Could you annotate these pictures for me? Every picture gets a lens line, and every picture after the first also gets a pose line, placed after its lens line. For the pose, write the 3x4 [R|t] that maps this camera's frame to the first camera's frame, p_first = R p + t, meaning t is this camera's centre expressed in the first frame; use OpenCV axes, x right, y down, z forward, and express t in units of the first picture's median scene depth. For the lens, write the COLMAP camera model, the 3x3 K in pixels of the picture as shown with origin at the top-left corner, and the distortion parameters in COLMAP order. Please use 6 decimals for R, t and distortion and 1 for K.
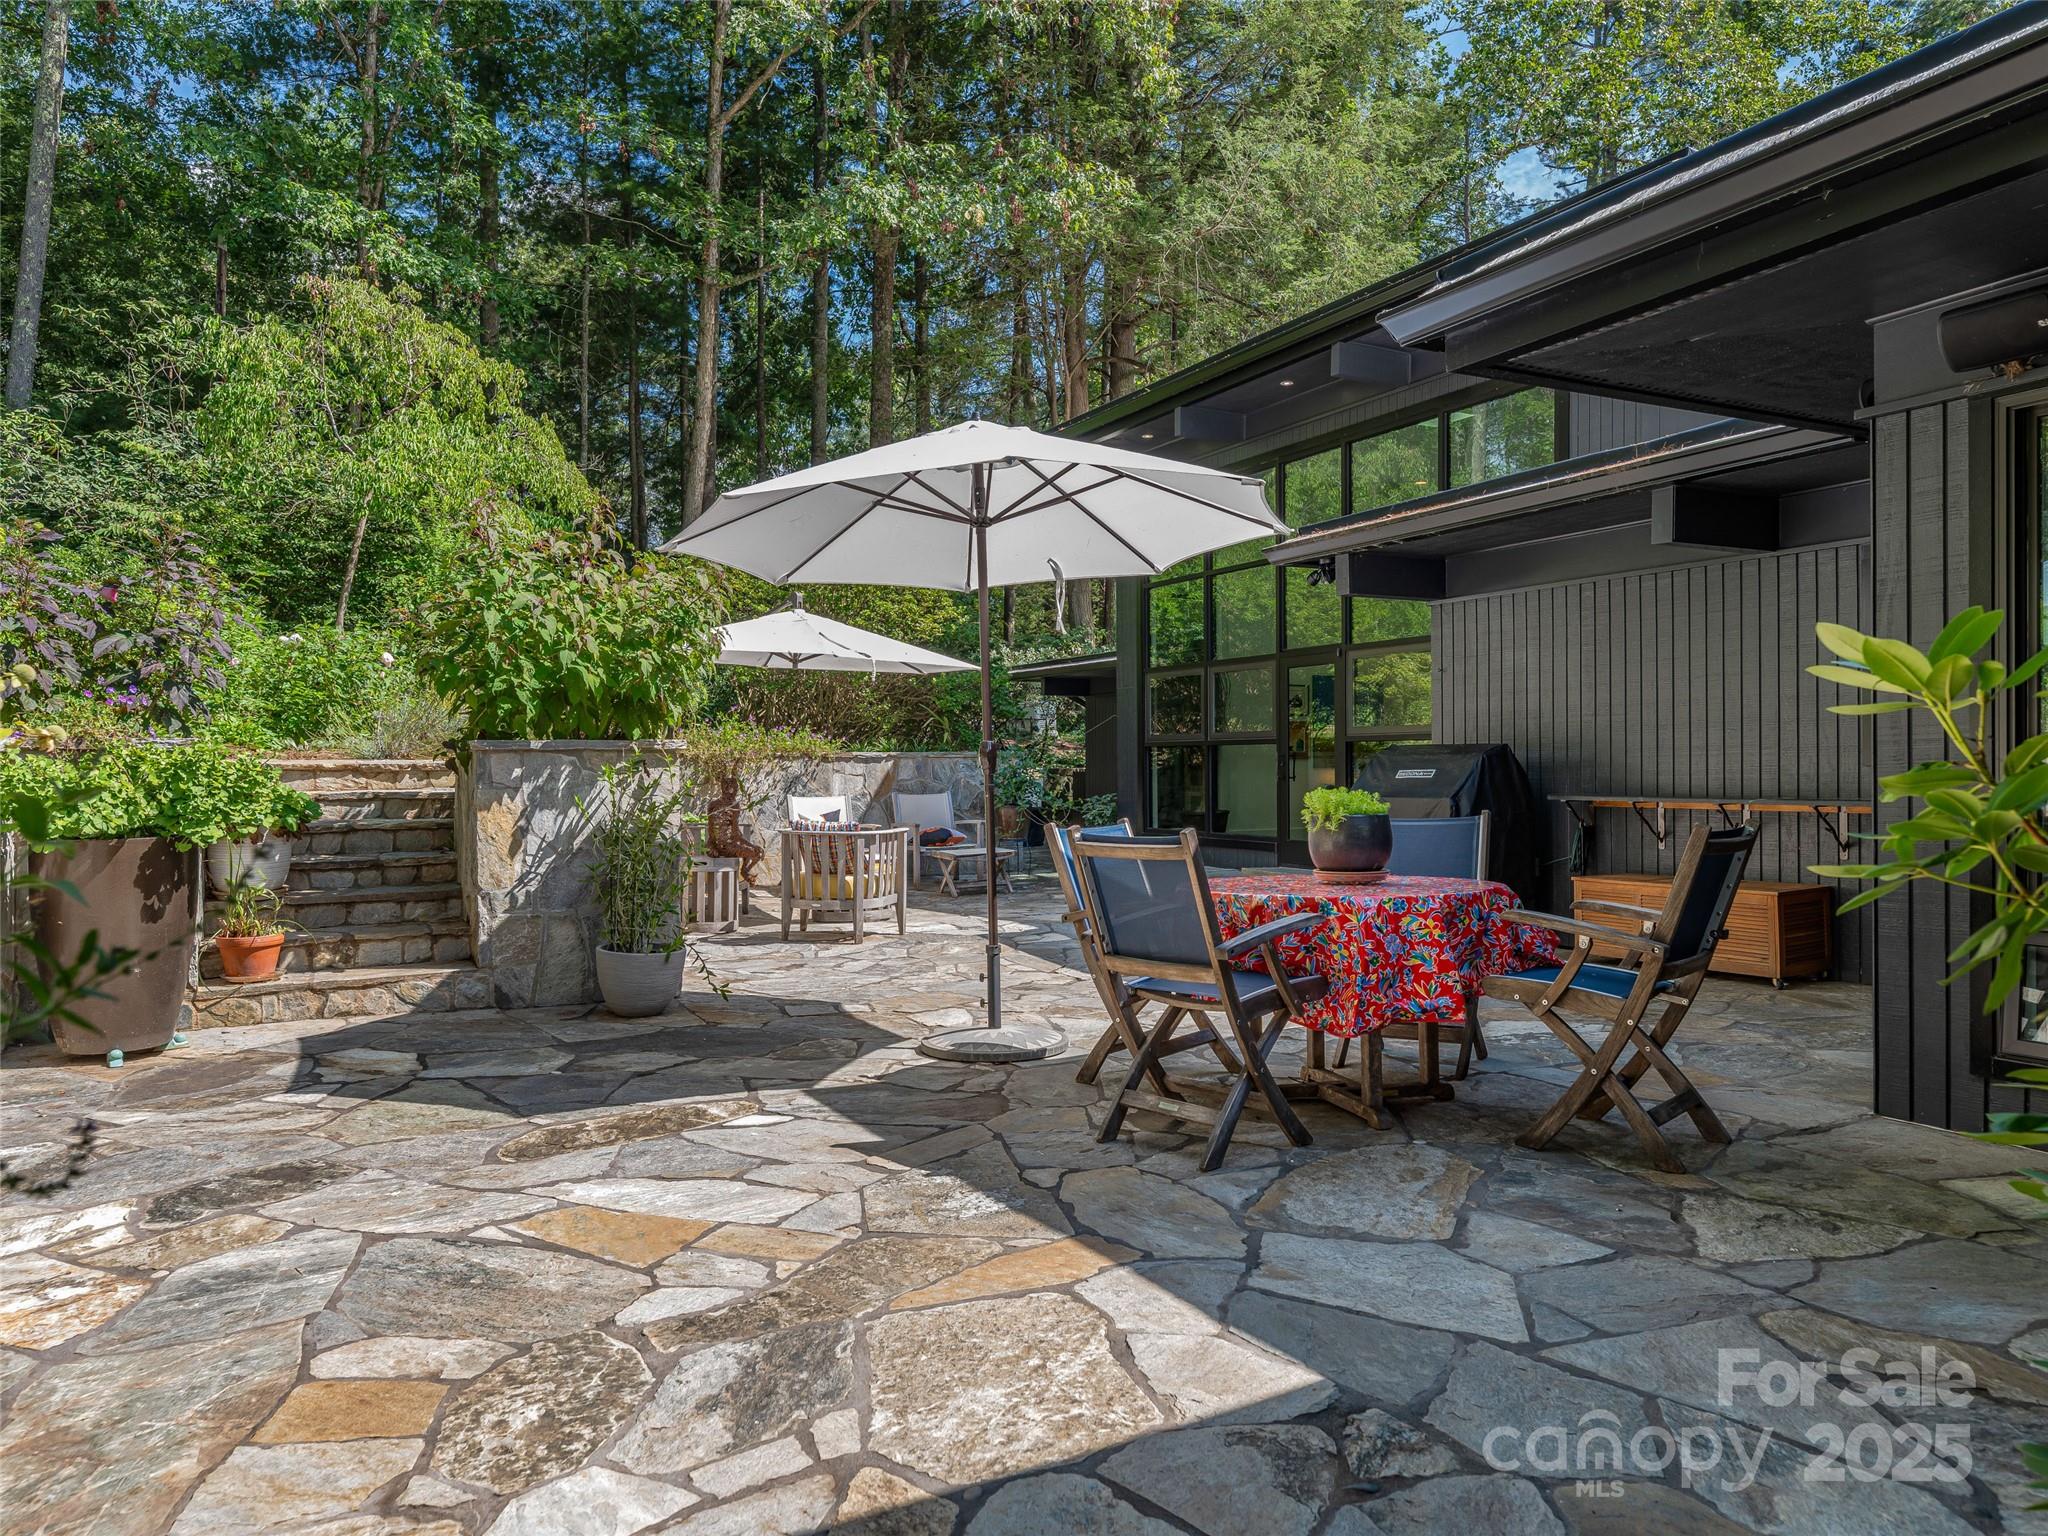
lens RADIAL K [[1344.1, 0, 1026.8], [0, 1344.1, 771.7], [0, 0, 1]] dist [0.007135, -0.002952]
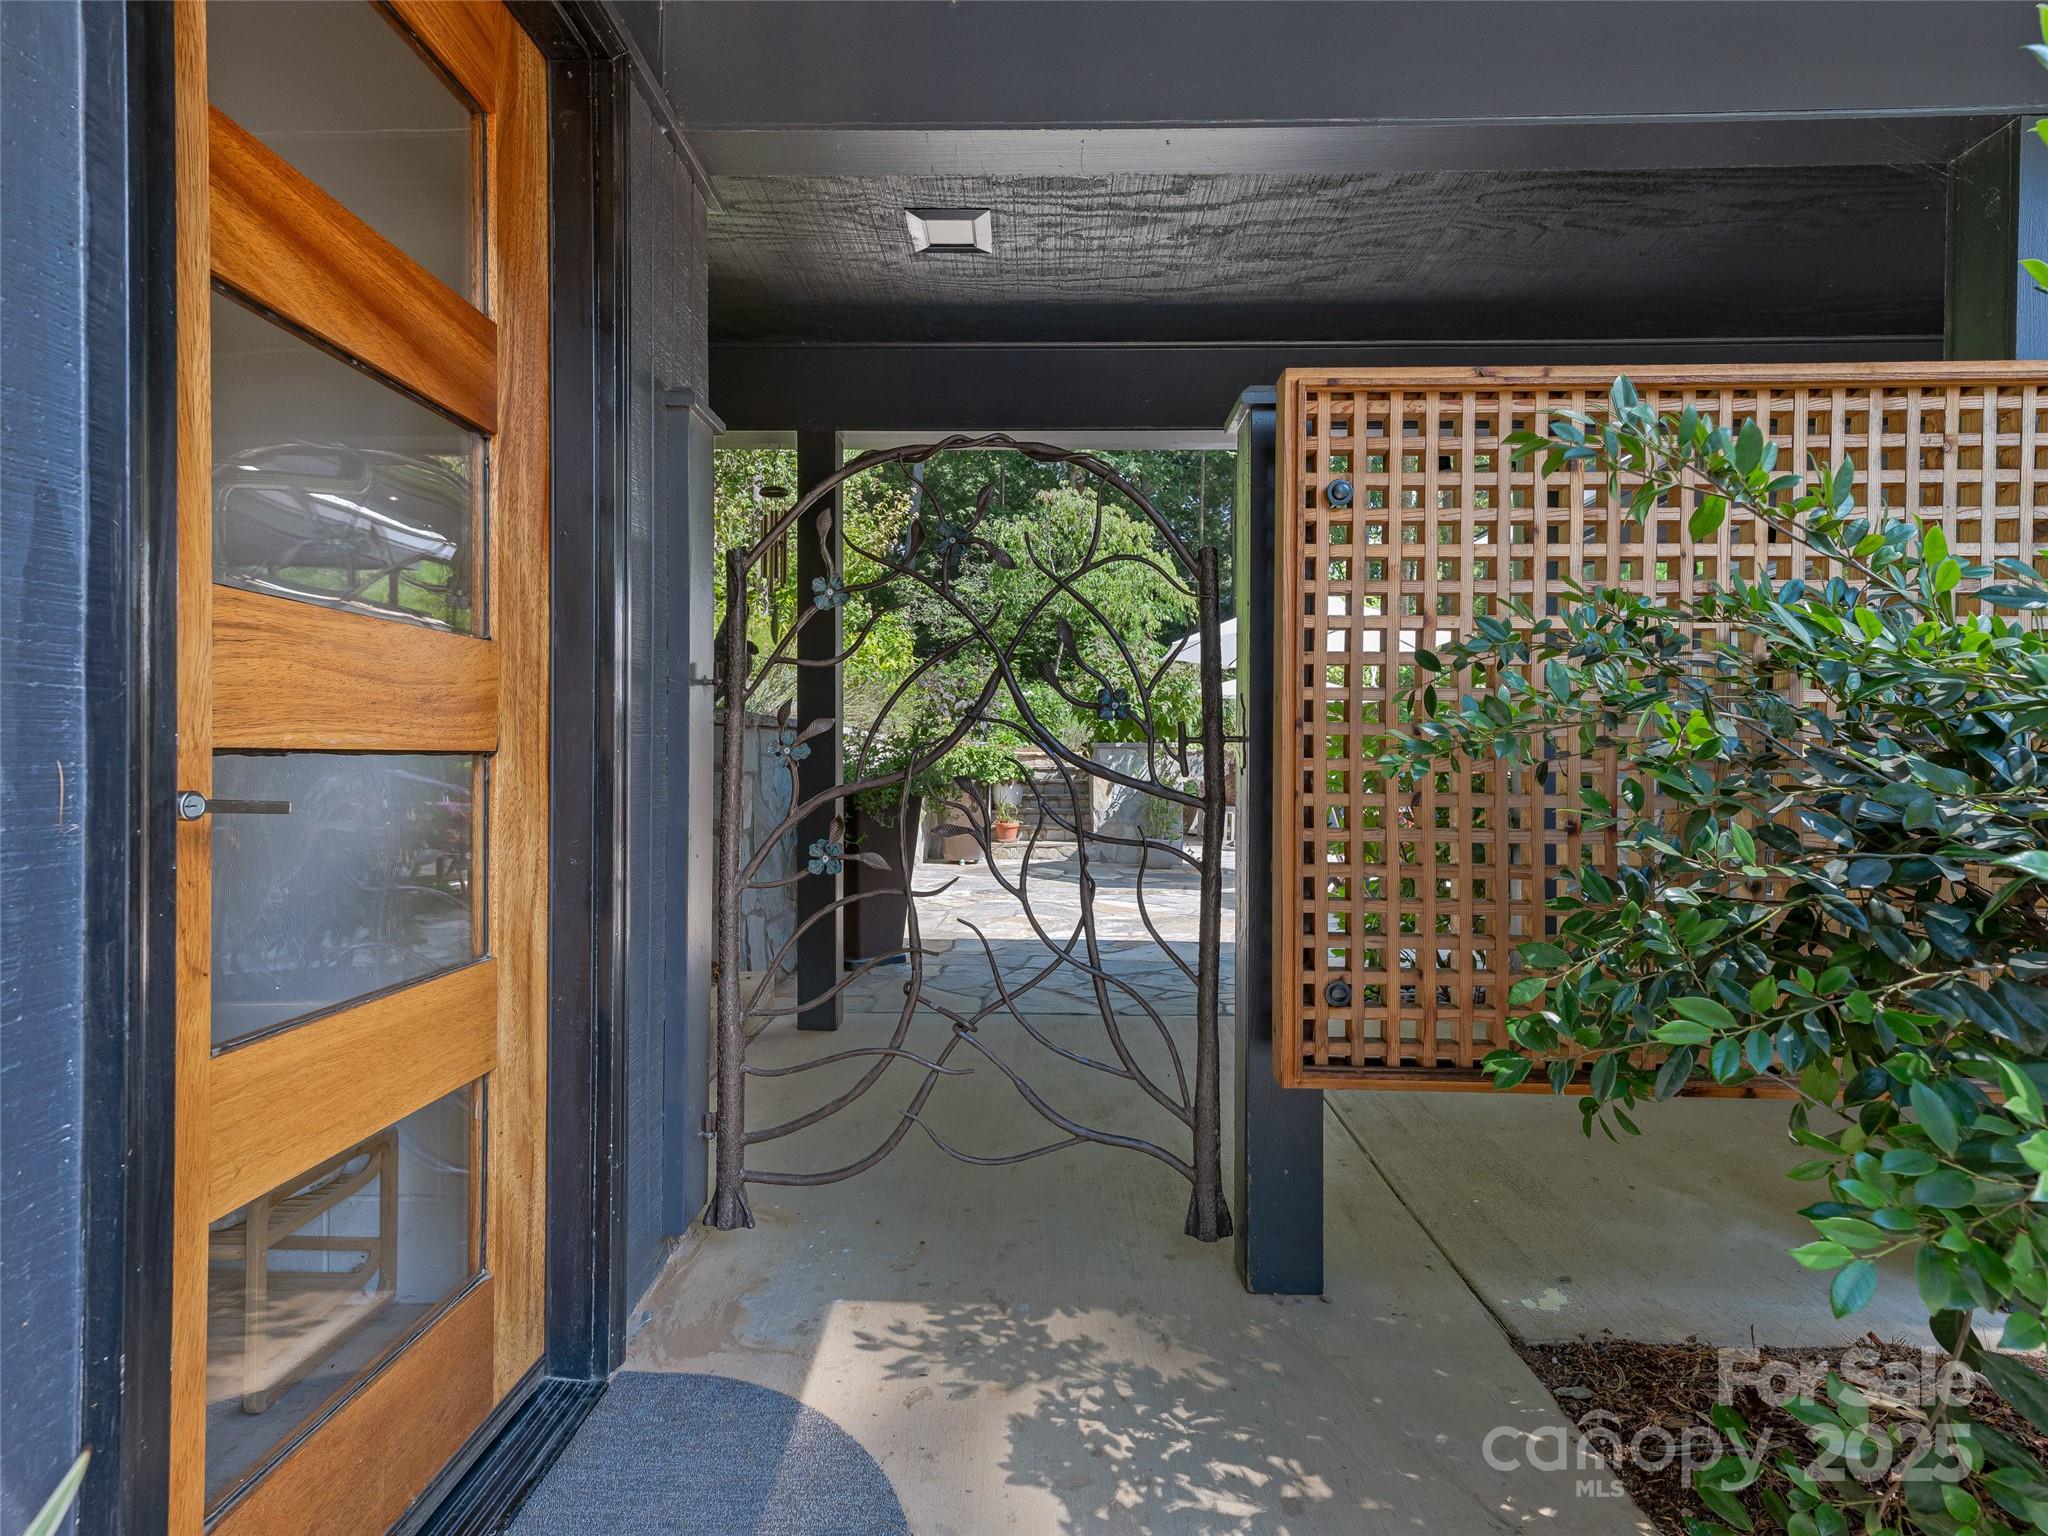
lens RADIAL K [[954.6, 0, 1023.6], [0, 954.6, 767.8], [0, 0, 1]] dist [-0.000208, -0.000001]
pose [[0.871041, 0.014479, -0.490998, 0.263545], [-0.013065, 0.999895, 0.006308, 0.009336], [0.491037, 0.000921, 0.871138, -0.435624]]
